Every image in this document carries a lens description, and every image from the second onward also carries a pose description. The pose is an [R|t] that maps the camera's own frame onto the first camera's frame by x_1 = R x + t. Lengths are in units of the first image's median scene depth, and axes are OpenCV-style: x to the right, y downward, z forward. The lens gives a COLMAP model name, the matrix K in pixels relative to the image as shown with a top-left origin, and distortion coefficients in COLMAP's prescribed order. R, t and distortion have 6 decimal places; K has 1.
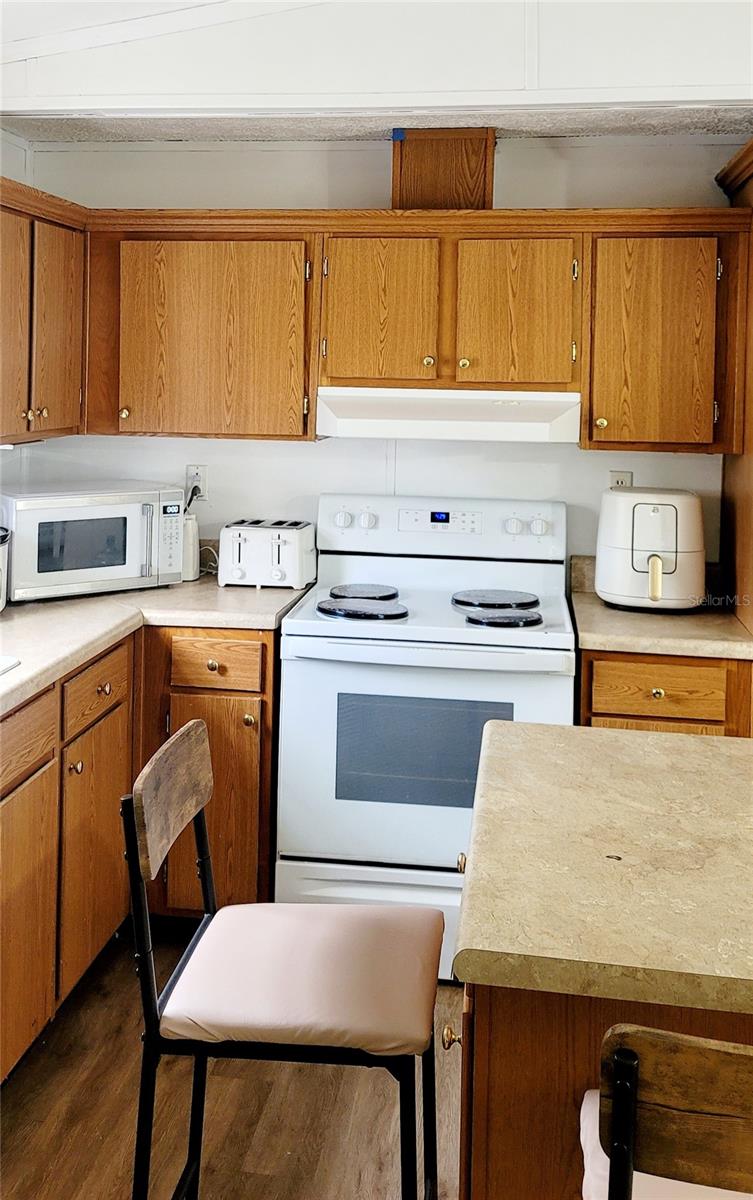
lens RADIAL K [[1158.5, 0, 341.8], [0, 1158.5, 384.8], [0, 0, 1]] dist [0.051386, 0.000000]
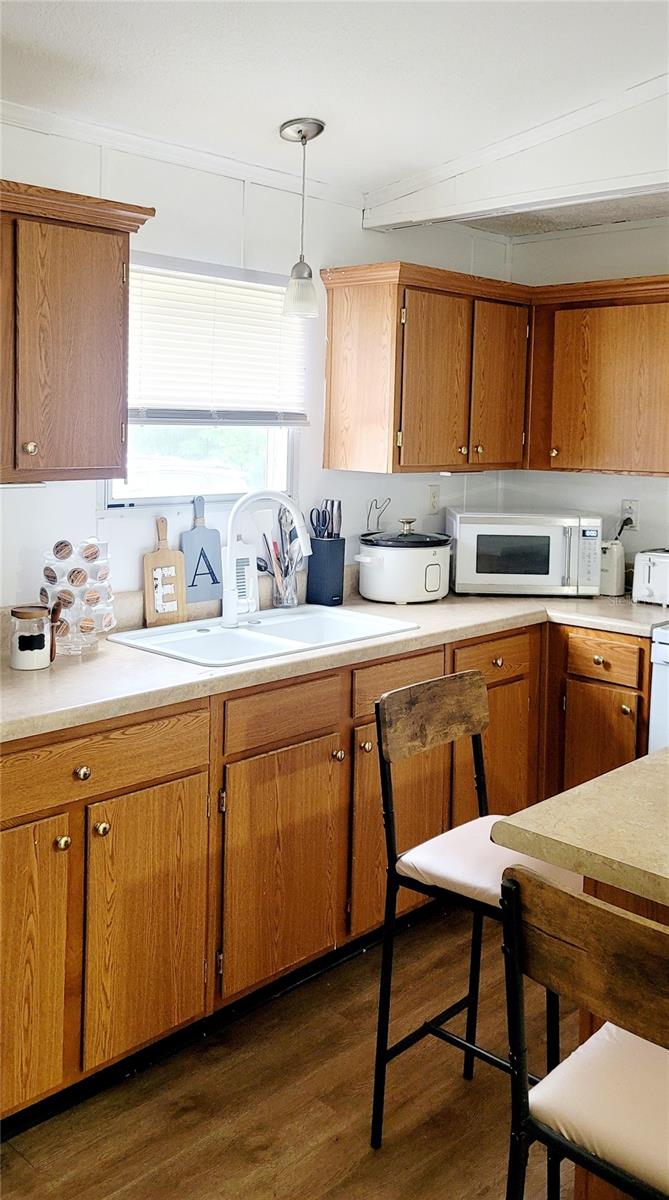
lens RADIAL K [[1026.3, 0, 328.7], [0, 1026.3, 482.5], [0, 0, 1]] dist [0.082947, 0.001715]
pose [[0.819285, 0.031072, -0.572544, 0.252877], [-0.014715, 0.999341, 0.033179, 0.024635], [0.573198, -0.018758, 0.819202, -0.030830]]
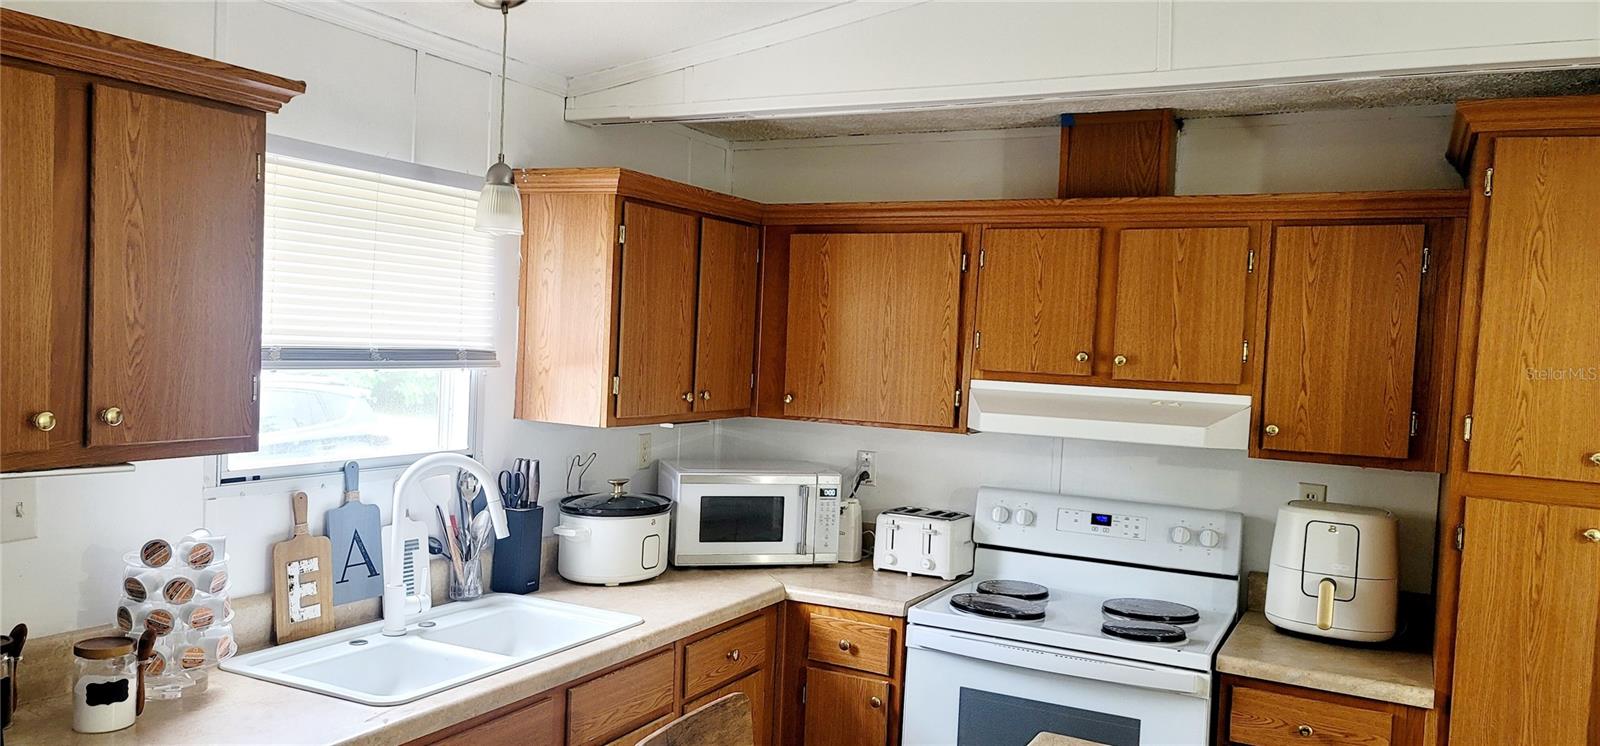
lens RADIAL K [[1138.6, 0, 785.7], [0, 1138.6, 394.0], [0, 0, 1]] dist [0.055234, -0.019693]
pose [[0.944806, 0.038232, -0.325392, 0.153223], [-0.030594, 0.999124, 0.028561, -0.009327], [0.326199, -0.017030, 0.945148, 0.022959]]
